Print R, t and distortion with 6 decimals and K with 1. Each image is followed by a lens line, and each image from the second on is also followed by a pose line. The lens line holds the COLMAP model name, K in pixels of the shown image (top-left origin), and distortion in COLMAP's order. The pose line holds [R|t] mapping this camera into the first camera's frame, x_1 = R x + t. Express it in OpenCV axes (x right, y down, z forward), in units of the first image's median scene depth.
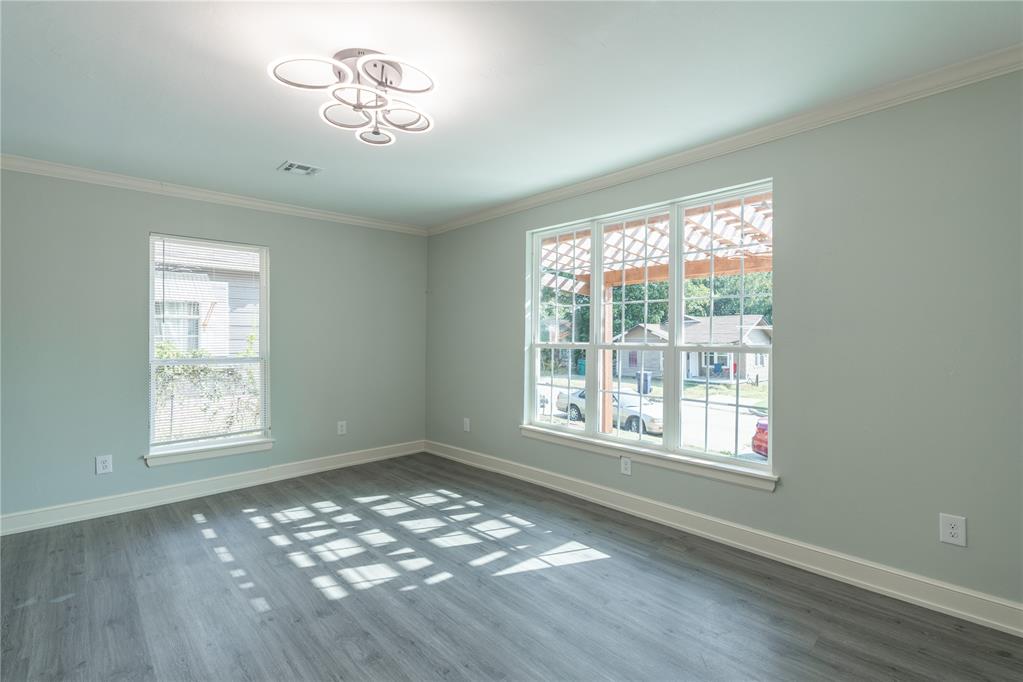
lens RADIAL K [[464.6, 0, 508.6], [0, 464.6, 339.1], [0, 0, 1]] dist [-0.002627, 0.003022]
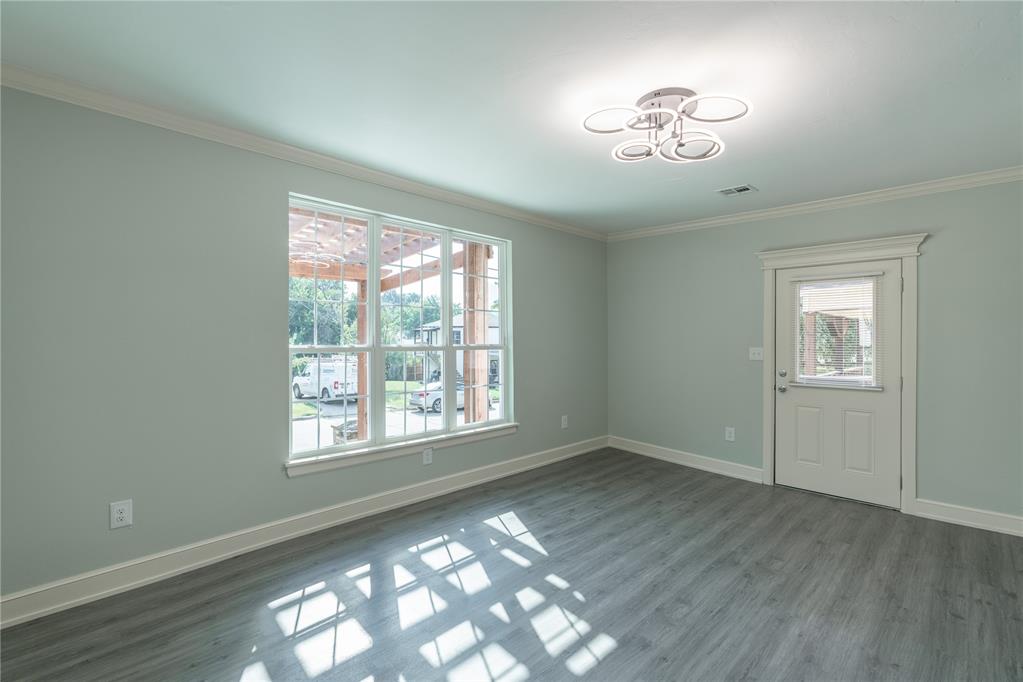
lens RADIAL K [[464.6, 0, 508.2], [0, 464.6, 335.6], [0, 0, 1]] dist [-0.002627, 0.003022]
pose [[-0.021877, 0.003021, 0.999756, -0.914653], [0.001473, 0.999994, -0.002989, -0.009347], [-0.999760, 0.001407, -0.021881, 0.897653]]
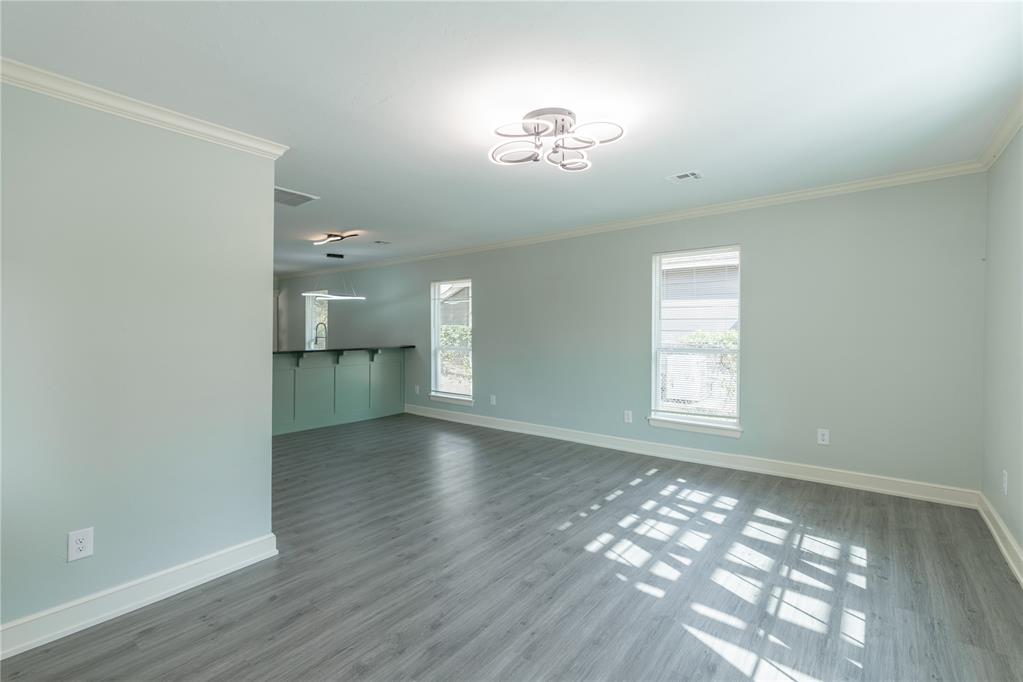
lens RADIAL K [[464.6, 0, 521.1], [0, 464.6, 326.8], [0, 0, 1]] dist [-0.002627, 0.003022]
pose [[0.159820, -0.002017, -0.987144, 0.590085], [0.001700, 0.999997, -0.001768, -0.015919], [0.987145, -0.001395, 0.159823, 0.468722]]
